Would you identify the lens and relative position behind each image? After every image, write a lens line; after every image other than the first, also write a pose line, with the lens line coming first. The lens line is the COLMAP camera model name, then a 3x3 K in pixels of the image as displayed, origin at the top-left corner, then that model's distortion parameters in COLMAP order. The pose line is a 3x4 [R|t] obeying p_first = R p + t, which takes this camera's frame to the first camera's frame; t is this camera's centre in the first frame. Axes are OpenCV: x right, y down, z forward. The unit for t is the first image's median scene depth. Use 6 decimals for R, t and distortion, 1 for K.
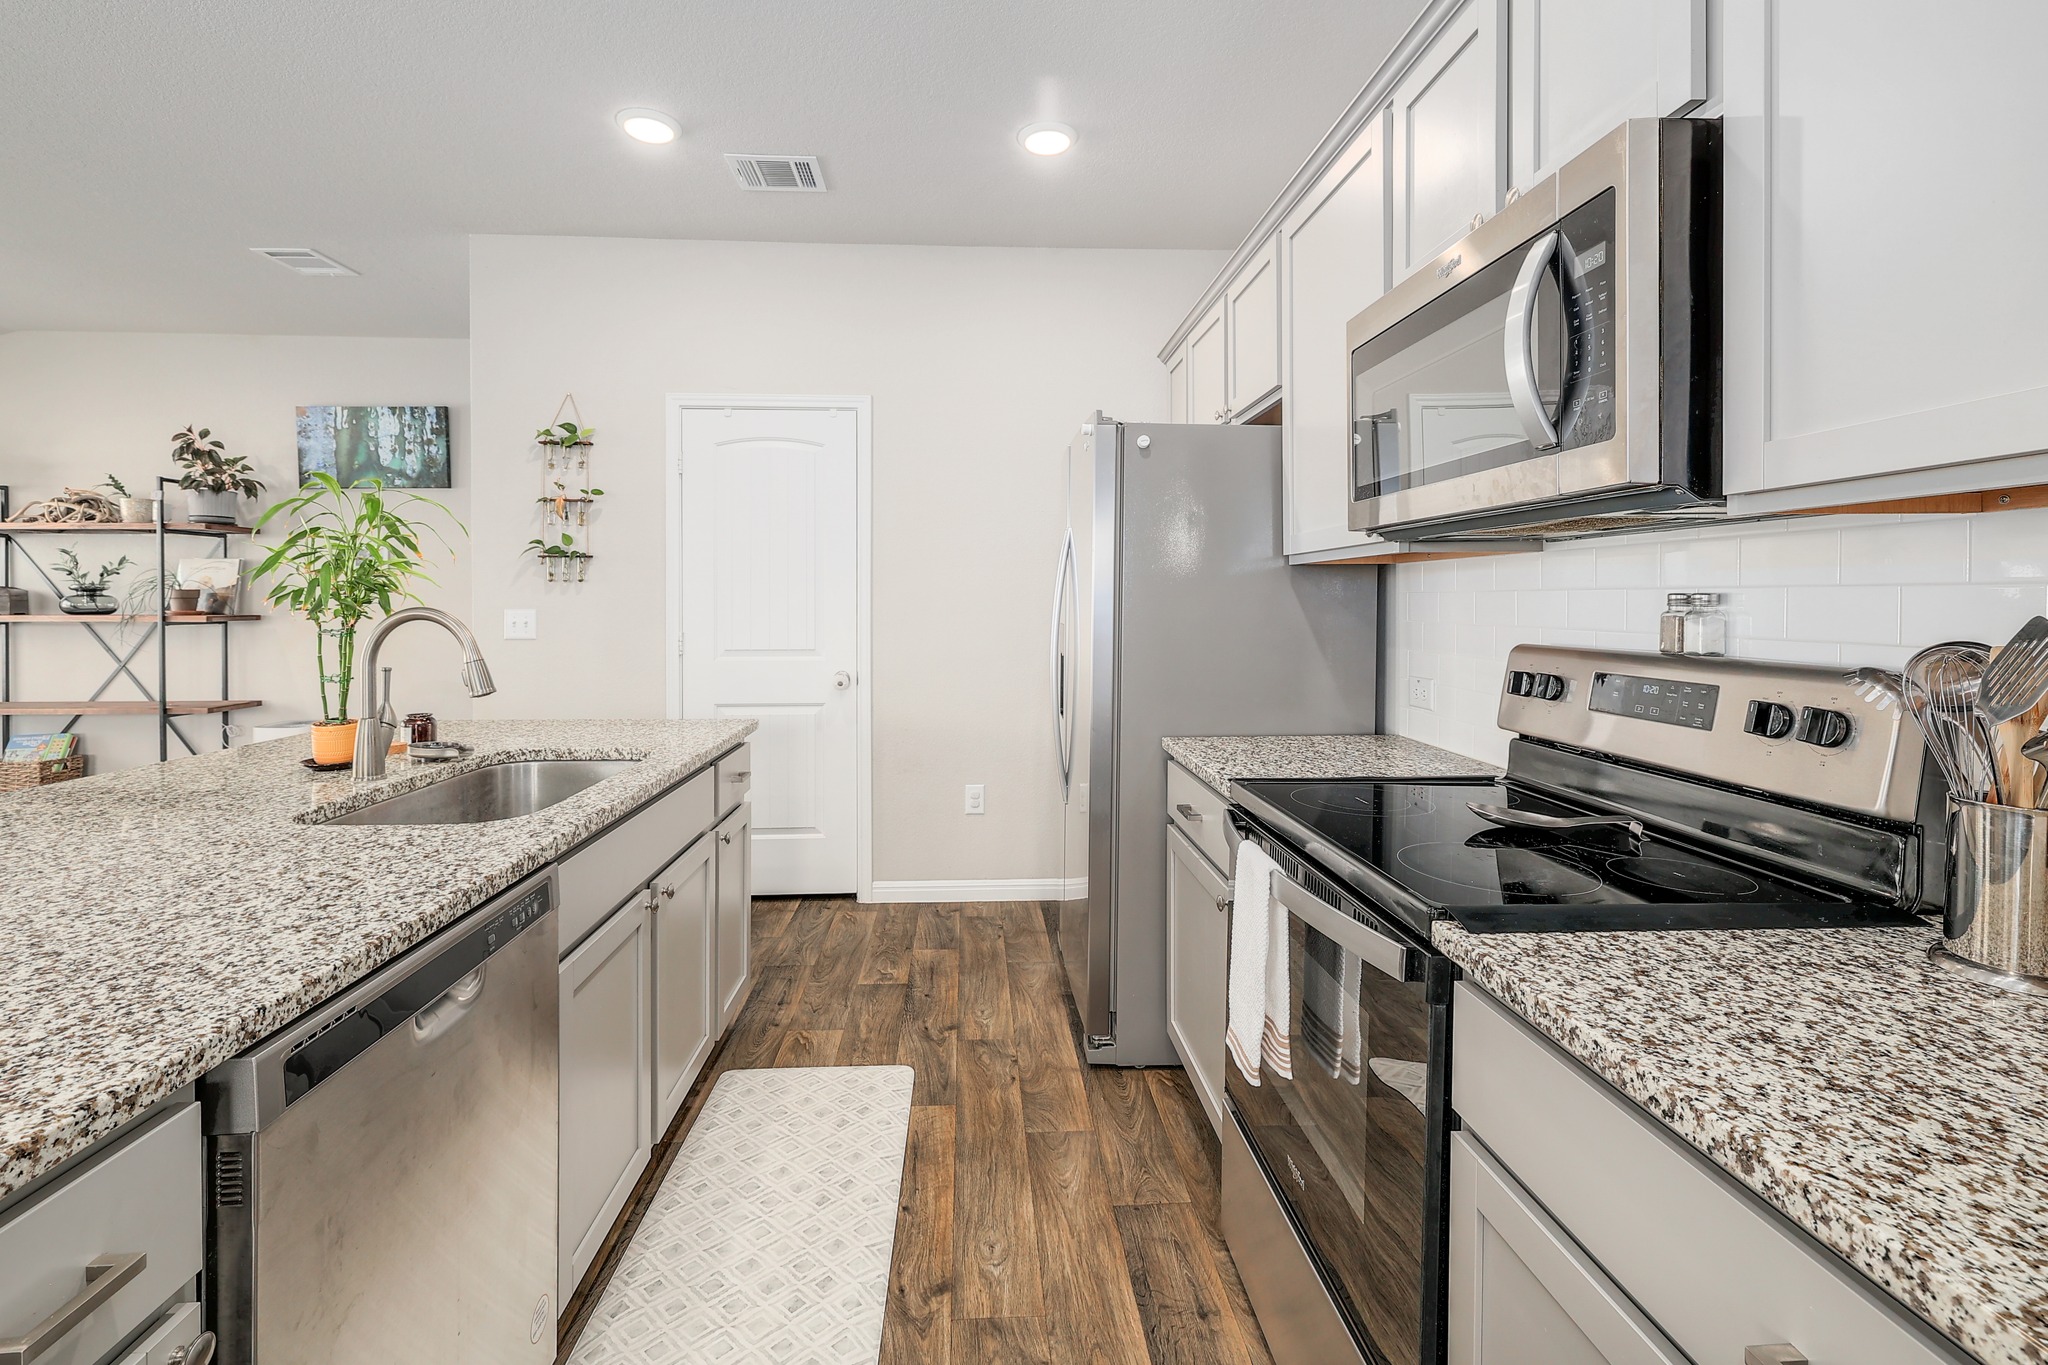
lens RADIAL K [[904.0, 0, 1018.6], [0, 904.0, 595.9], [0, 0, 1]] dist [0.000350, -0.001006]
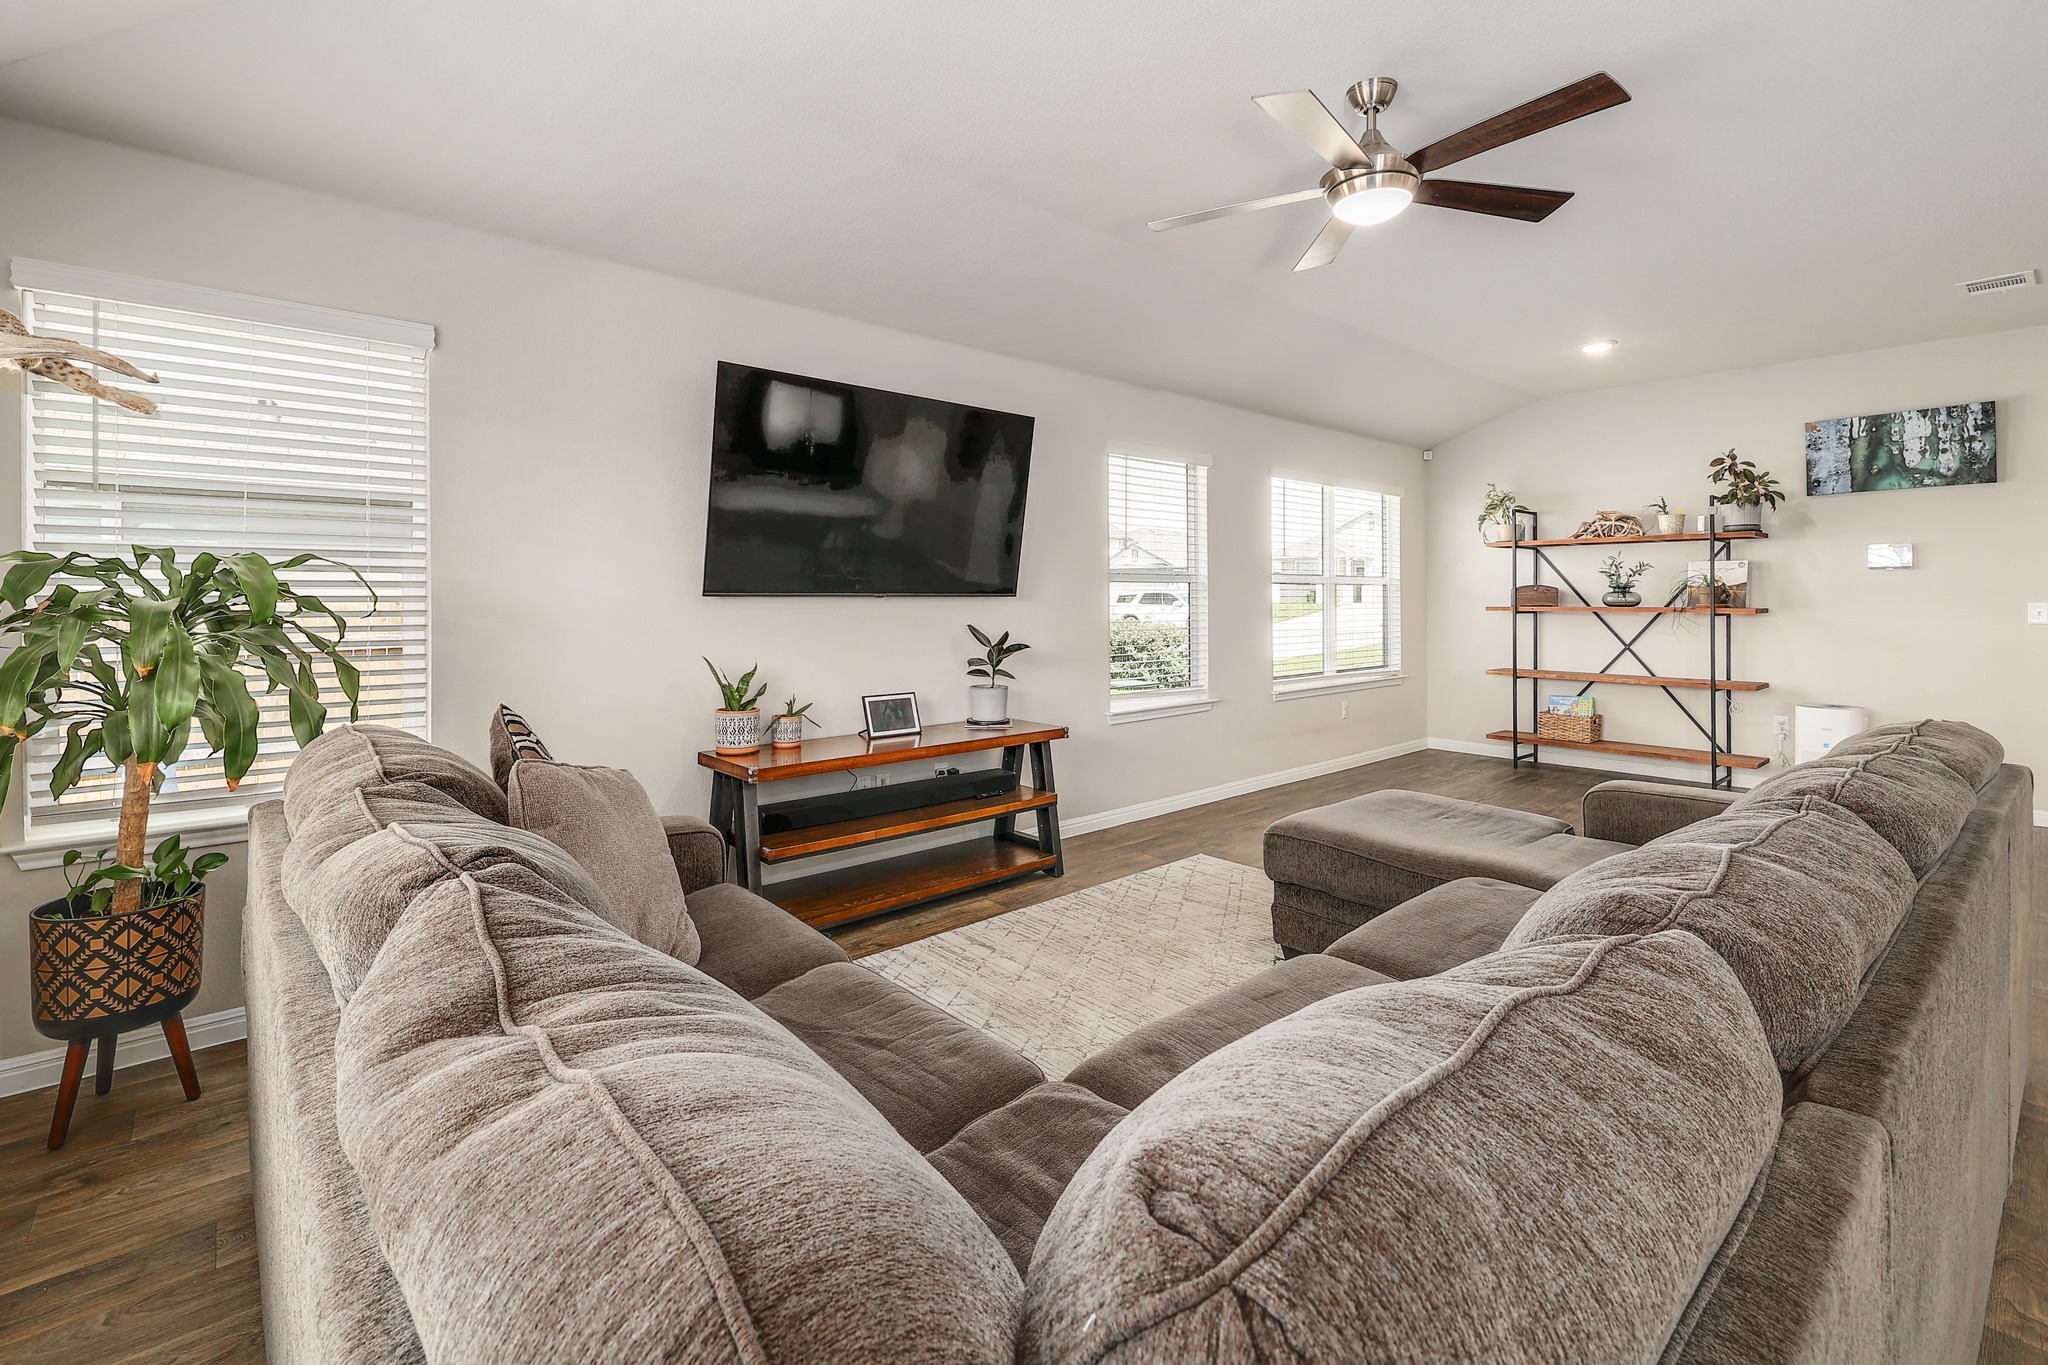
lens RADIAL K [[904.0, 0, 1018.6], [0, 904.0, 595.9], [0, 0, 1]] dist [0.000350, -0.001006]
pose [[0.622923, -0.001913, -0.782281, -0.556375], [0.006185, 0.999978, 0.002480, -0.003525], [0.782258, -0.006383, 0.622921, -0.492869]]
